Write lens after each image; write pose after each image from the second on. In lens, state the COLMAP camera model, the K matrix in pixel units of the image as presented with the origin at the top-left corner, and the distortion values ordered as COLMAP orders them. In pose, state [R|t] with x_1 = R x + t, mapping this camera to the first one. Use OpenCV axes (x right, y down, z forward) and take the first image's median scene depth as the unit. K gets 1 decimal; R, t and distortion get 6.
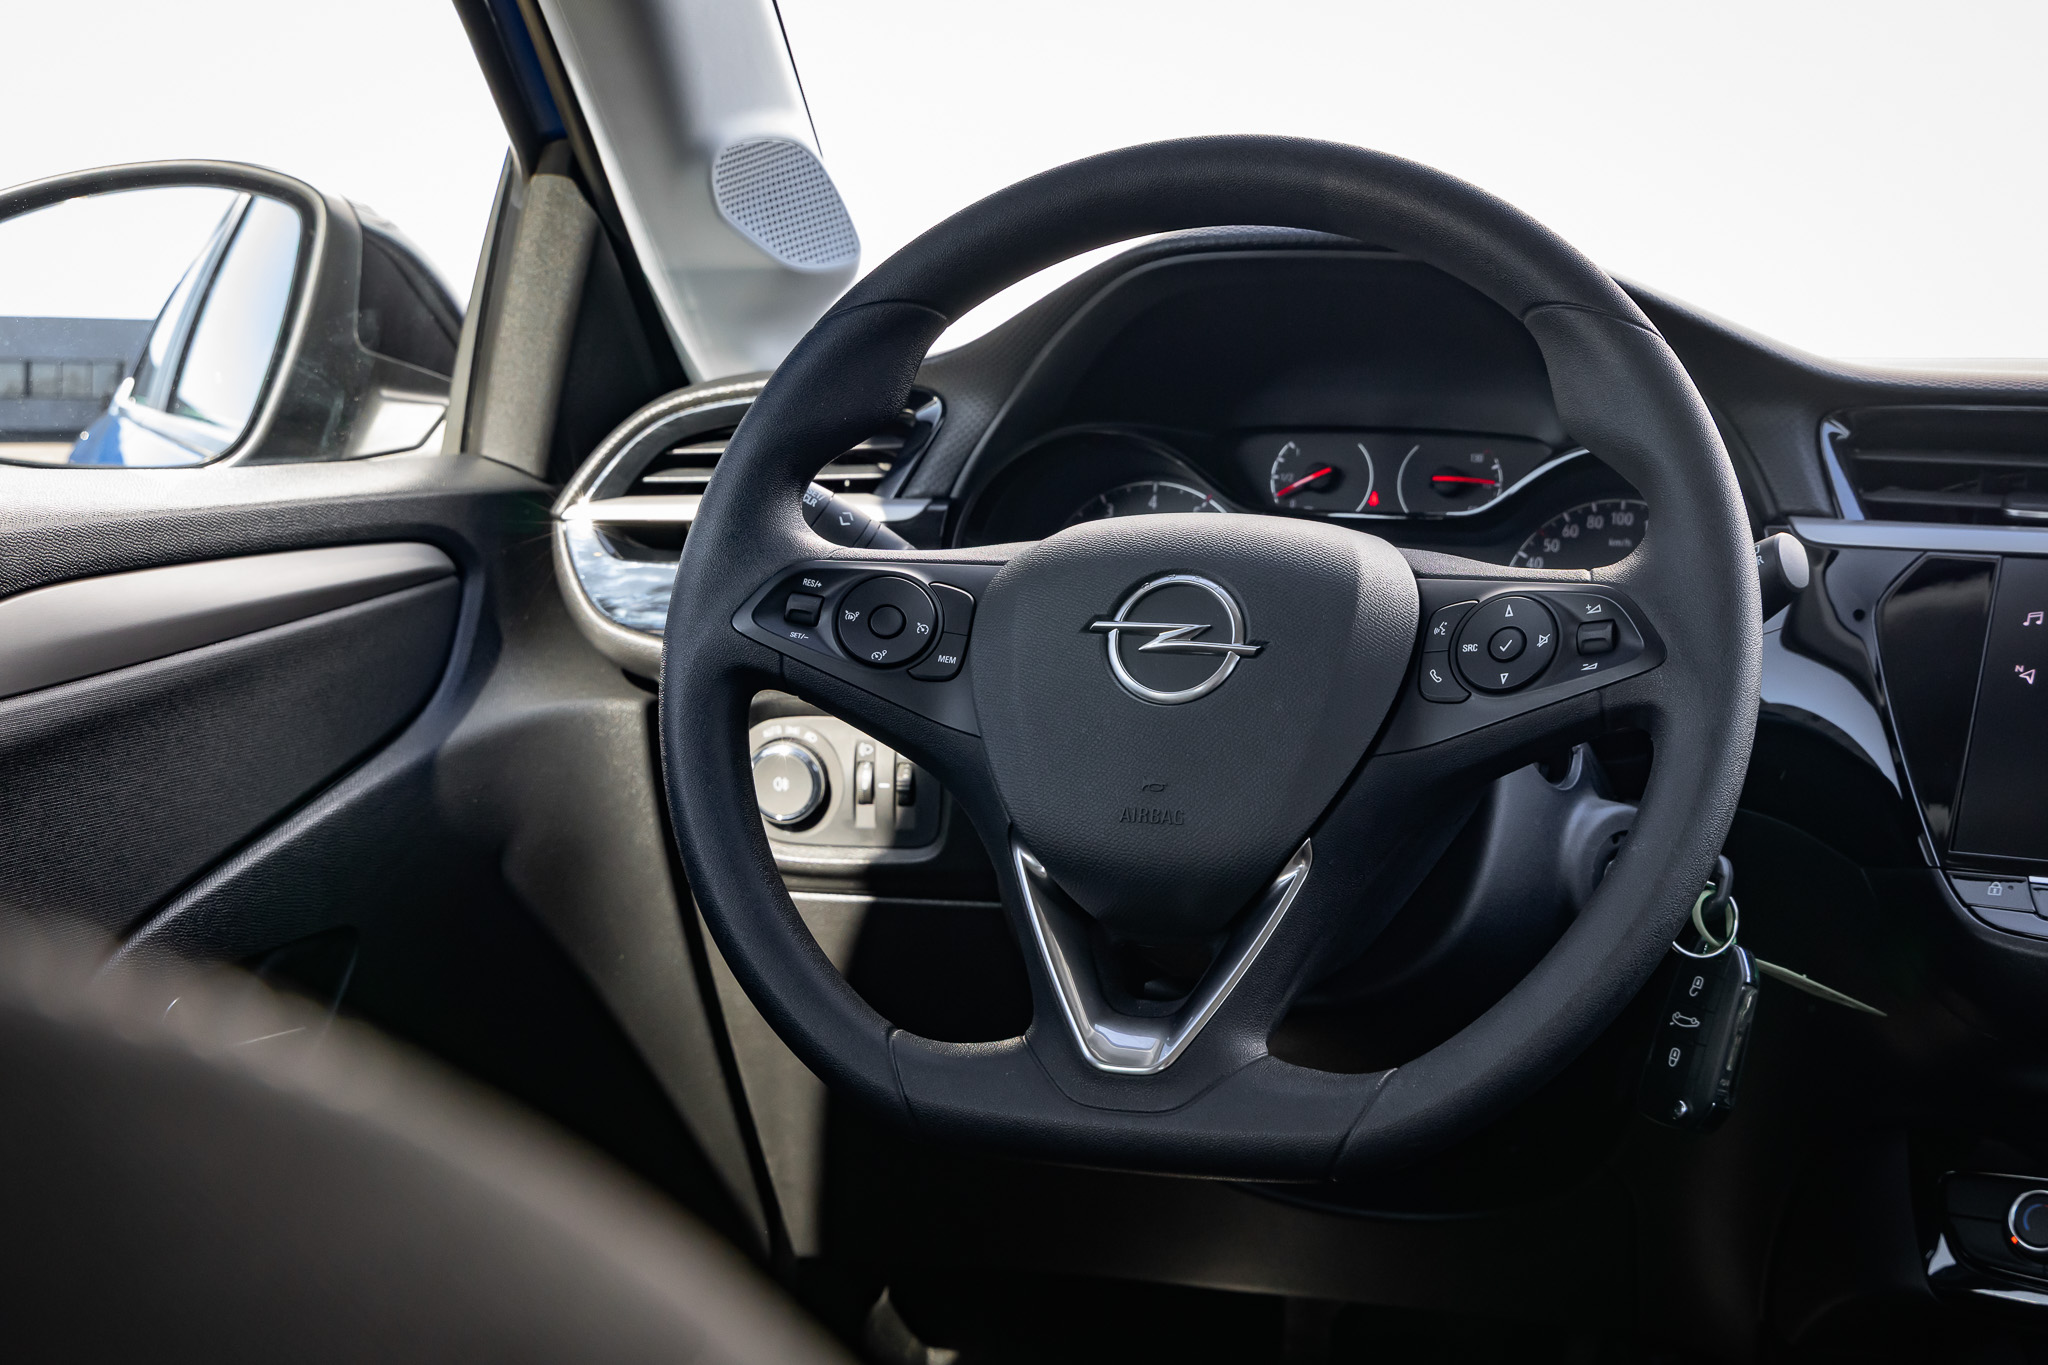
lens RADIAL K [[3102.7, 0, 1026.7], [0, 3102.7, 663.5], [0, 0, 1]] dist [-0.003362, 0.000000]
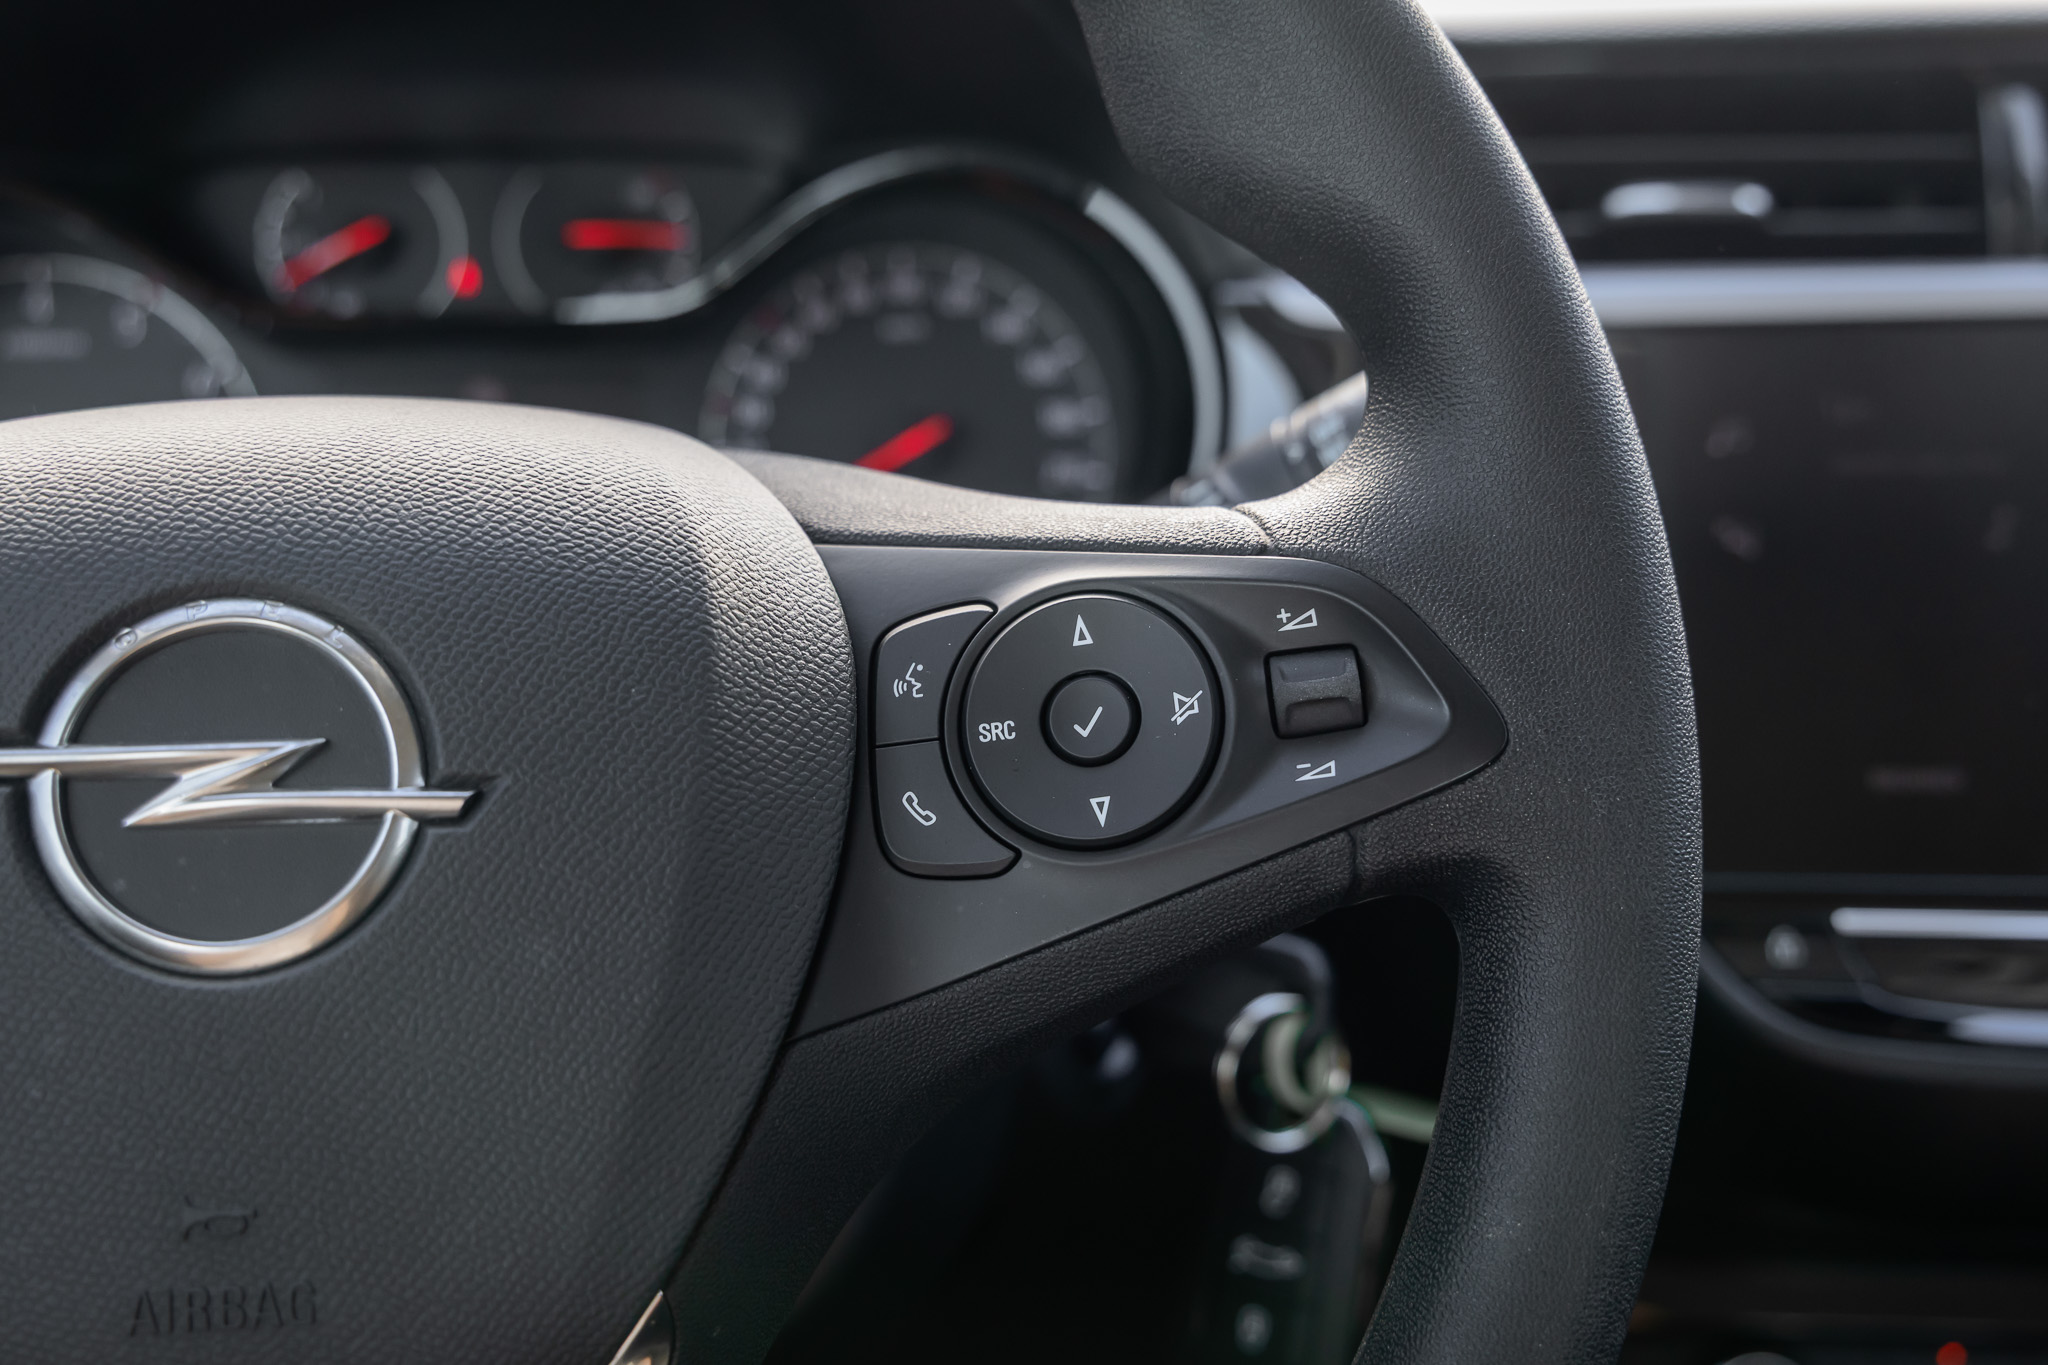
lens RADIAL K [[2485.1, 0, 1024.5], [0, 2485.1, 734.1], [0, 0, 1]] dist [0.039244, 0.000000]
pose [[0.921752, -0.116016, 0.370019, 0.023589], [0.051839, 0.982497, 0.178918, -0.054967], [-0.384300, -0.145736, 0.911633, 0.622004]]
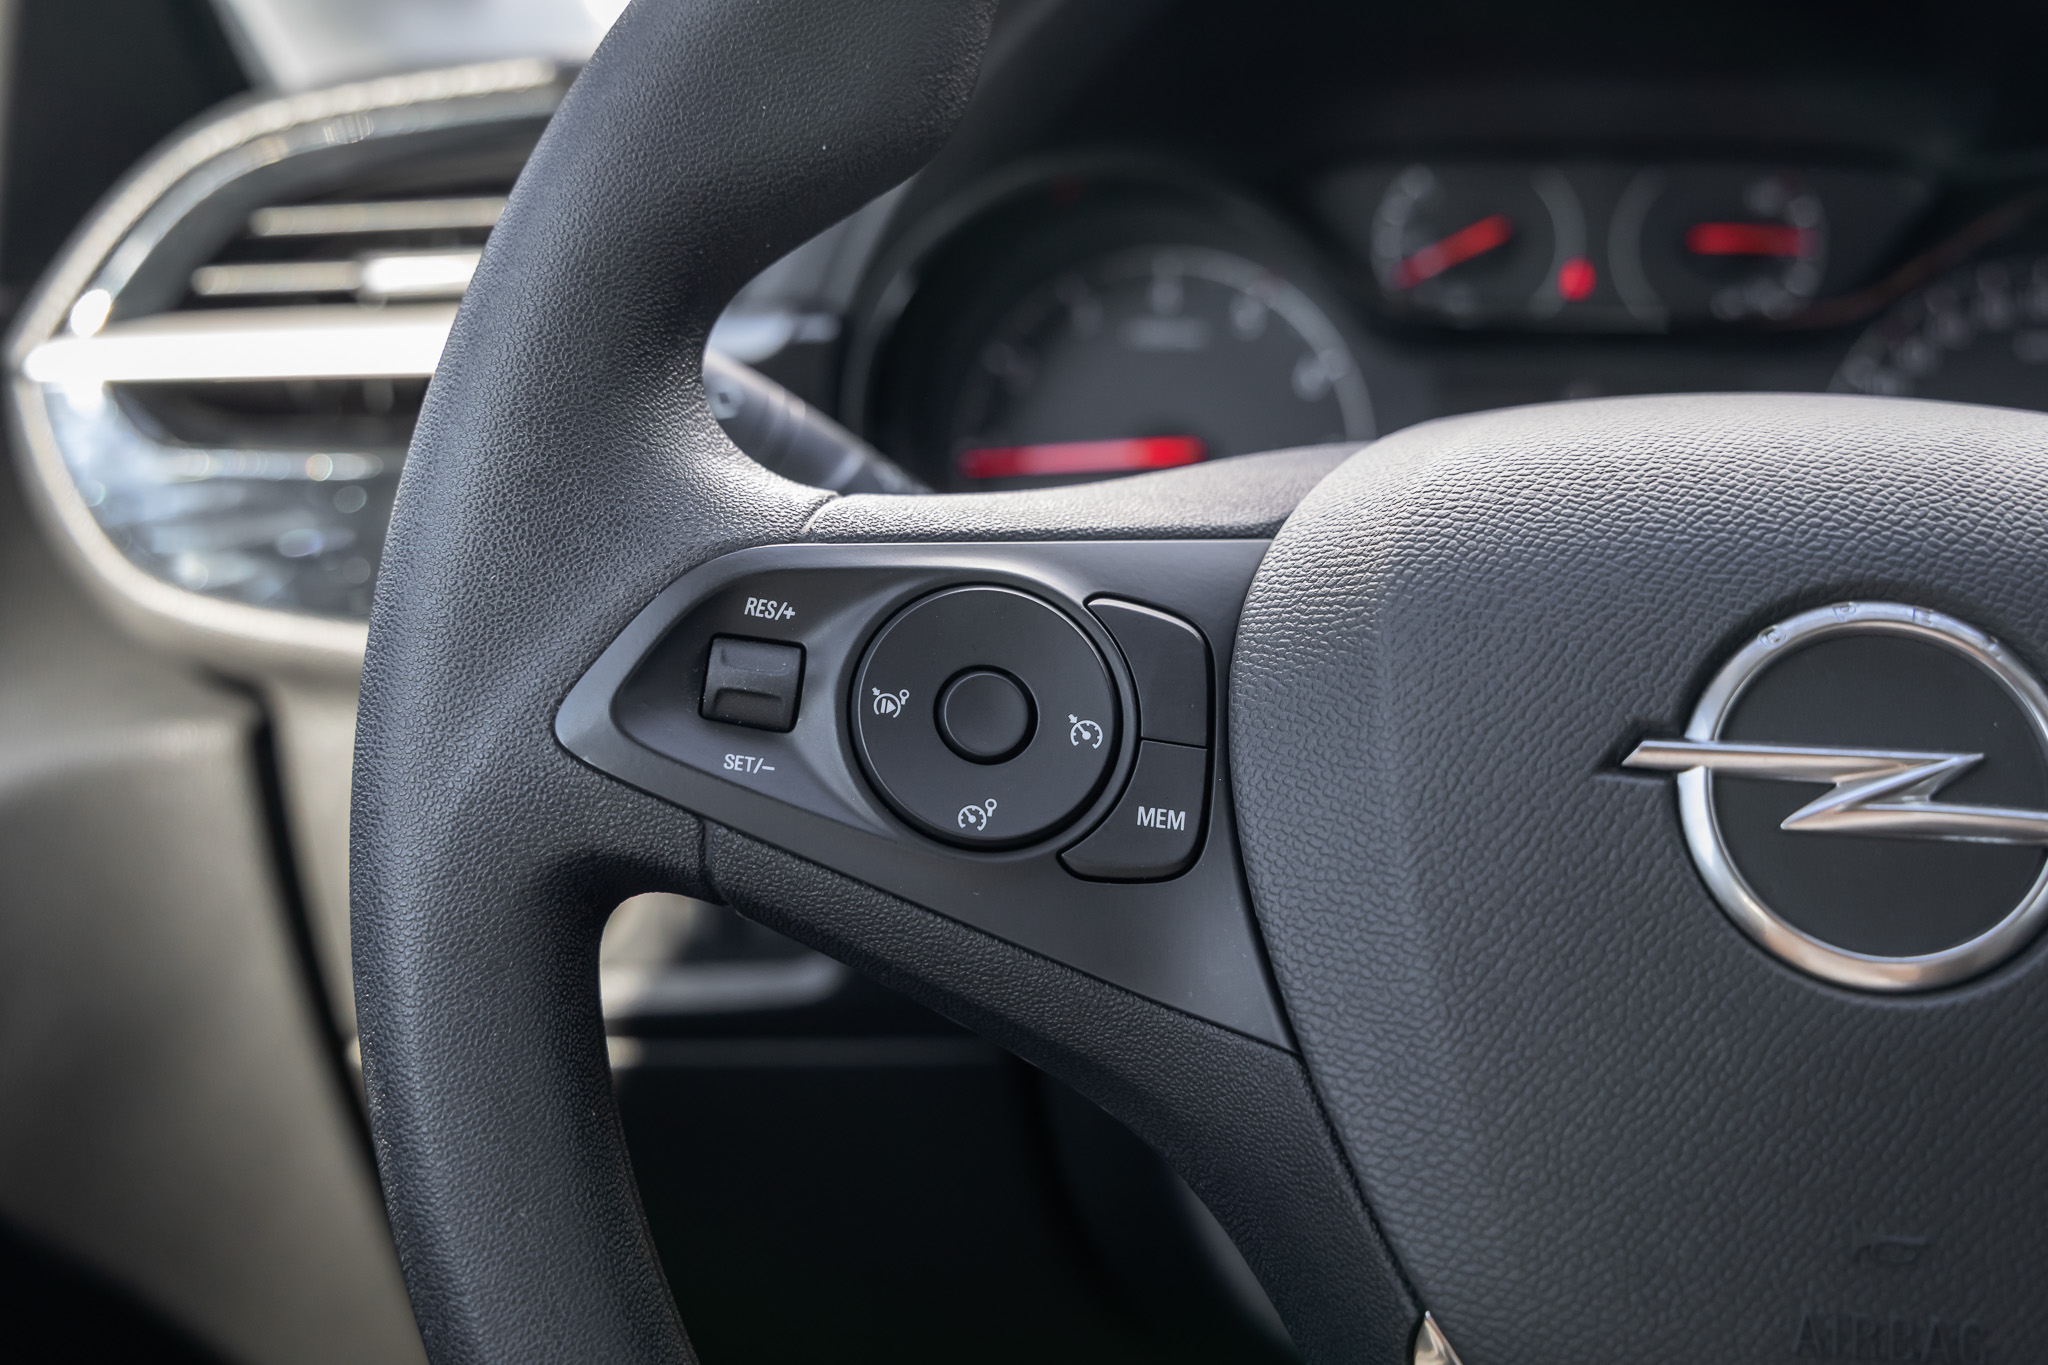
lens RADIAL K [[2485.1, 0, 1065.7], [0, 2485.1, 746.1], [0, 0, 1]] dist [0.039244, 0.000000]
pose [[0.981407, -0.045774, 0.186400, -0.084971], [0.013434, 0.985146, 0.171191, -0.056311], [-0.191467, -0.165504, 0.967445, 0.664822]]
